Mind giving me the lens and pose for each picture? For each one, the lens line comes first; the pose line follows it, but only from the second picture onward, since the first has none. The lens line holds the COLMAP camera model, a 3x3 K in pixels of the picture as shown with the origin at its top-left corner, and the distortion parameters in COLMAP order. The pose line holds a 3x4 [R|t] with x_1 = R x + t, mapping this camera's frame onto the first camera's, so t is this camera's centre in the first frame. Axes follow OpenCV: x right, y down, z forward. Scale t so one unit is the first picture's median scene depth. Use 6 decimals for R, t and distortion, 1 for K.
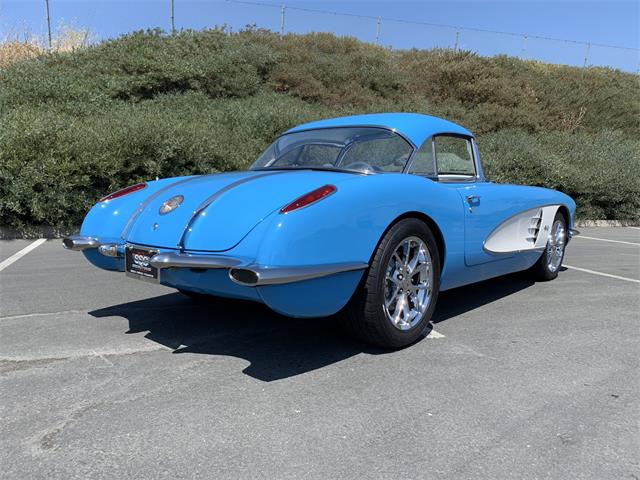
lens RADIAL K [[488.9, 0, 323.3], [0, 488.9, 236.5], [0, 0, 1]] dist [0.026536, -0.027526]
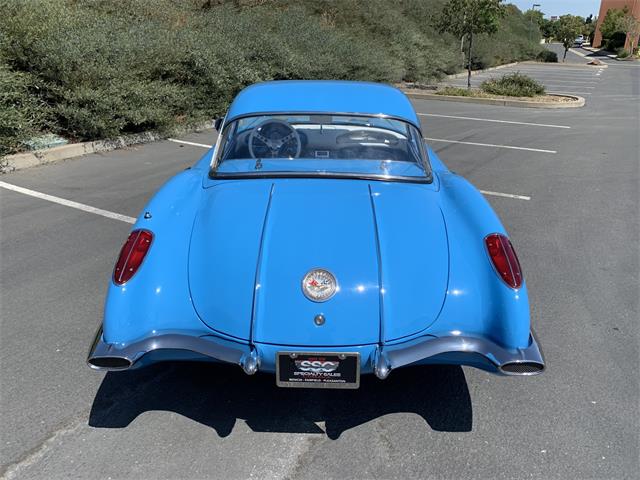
lens RADIAL K [[488.9, 0, 321.0], [0, 488.9, 236.3], [0, 0, 1]] dist [0.026536, -0.027526]
pose [[0.764090, -0.243868, 0.597239, -0.177774], [0.061436, 0.949095, 0.308941, -0.089325], [-0.642177, -0.199367, 0.740176, 0.101823]]
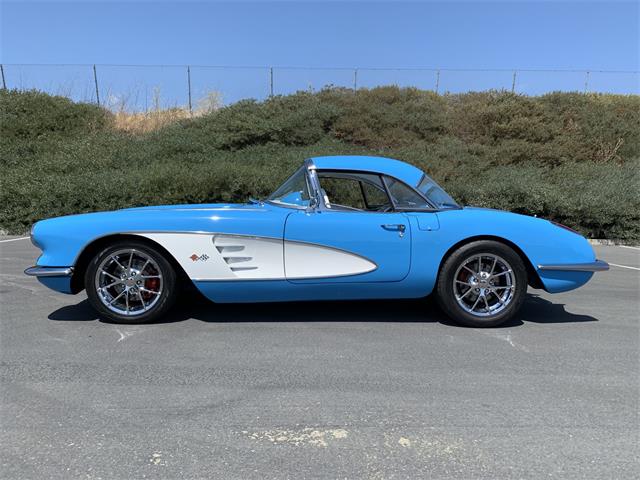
lens RADIAL K [[488.9, 0, 322.2], [0, 488.9, 236.5], [0, 0, 1]] dist [0.026536, -0.027526]
pose [[0.957936, 0.021970, -0.286138, 0.293212], [-0.035510, 0.998477, -0.042216, 0.033389], [0.284775, 0.050601, 0.957258, -0.311321]]
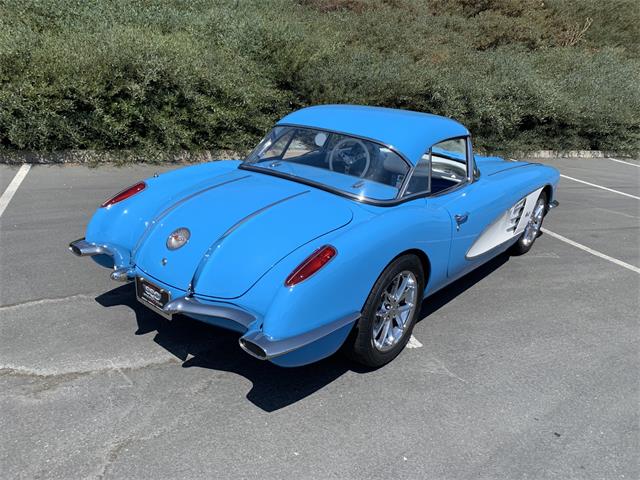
lens RADIAL K [[488.9, 0, 319.4], [0, 488.9, 241.7], [0, 0, 1]] dist [0.026536, -0.027526]
pose [[0.998398, 0.040415, 0.039605, -0.011325], [-0.048984, 0.967690, 0.247340, -0.078462], [-0.028329, -0.248884, 0.968119, -0.007006]]
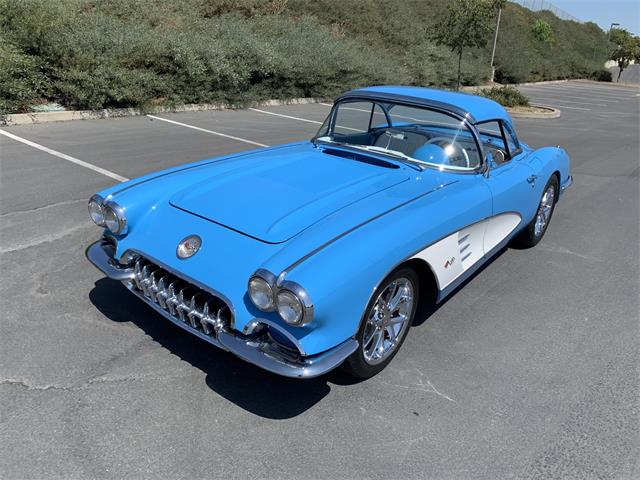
lens RADIAL K [[488.9, 0, 323.6], [0, 488.9, 233.6], [0, 0, 1]] dist [0.026536, -0.027526]
pose [[0.857943, -0.153953, 0.490135, -0.078430], [0.010413, 0.959058, 0.283017, -0.058196], [-0.513640, -0.237709, 0.824420, -0.189758]]
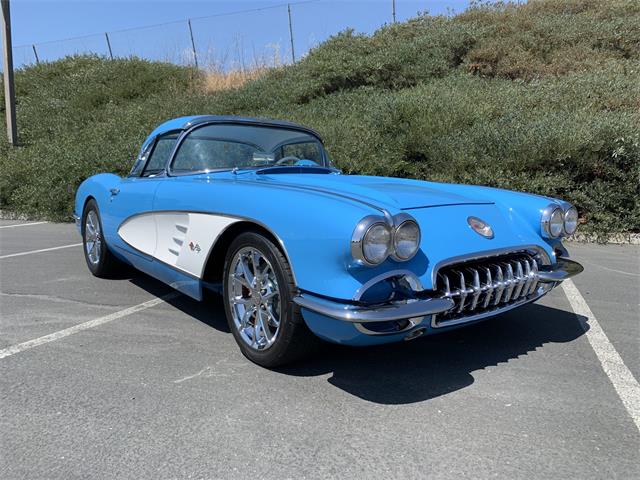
lens RADIAL K [[488.9, 0, 322.0], [0, 488.9, 233.4], [0, 0, 1]] dist [0.026536, -0.027526]
pose [[0.766181, 0.058000, -0.640002, 0.317035], [-0.057565, 0.998109, 0.021540, -0.019356], [0.640042, 0.020338, 0.768071, 0.200564]]
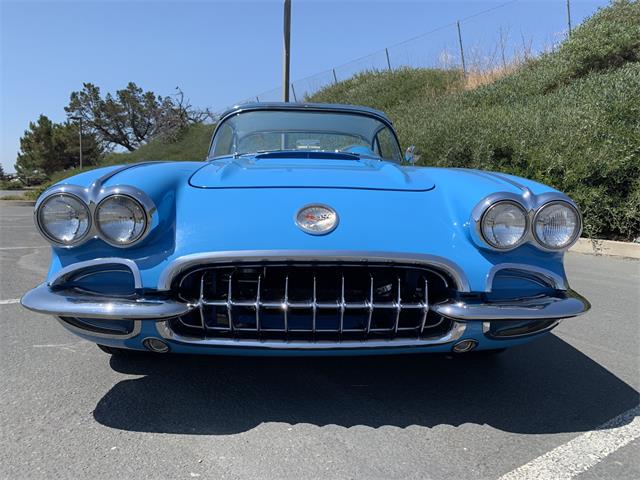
lens RADIAL K [[488.9, 0, 323.4], [0, 488.9, 236.1], [0, 0, 1]] dist [0.026536, -0.027526]
pose [[0.244624, 0.087511, -0.965661, 0.379948], [-0.112053, 0.991798, 0.061494, -0.024893], [0.963122, 0.093162, 0.252424, 0.378247]]
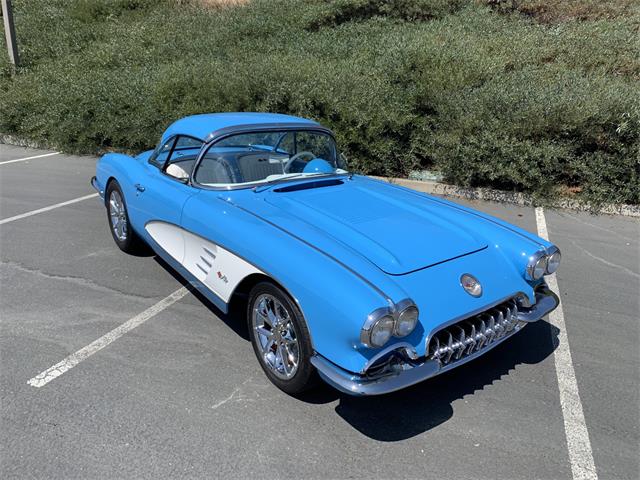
lens RADIAL K [[488.9, 0, 322.6], [0, 488.9, 232.3], [0, 0, 1]] dist [0.026536, -0.027526]
pose [[0.760936, 0.215182, -0.612105, 0.322144], [-0.092755, 0.969791, 0.225616, -0.099421], [0.642162, -0.114903, 0.757908, 0.174460]]
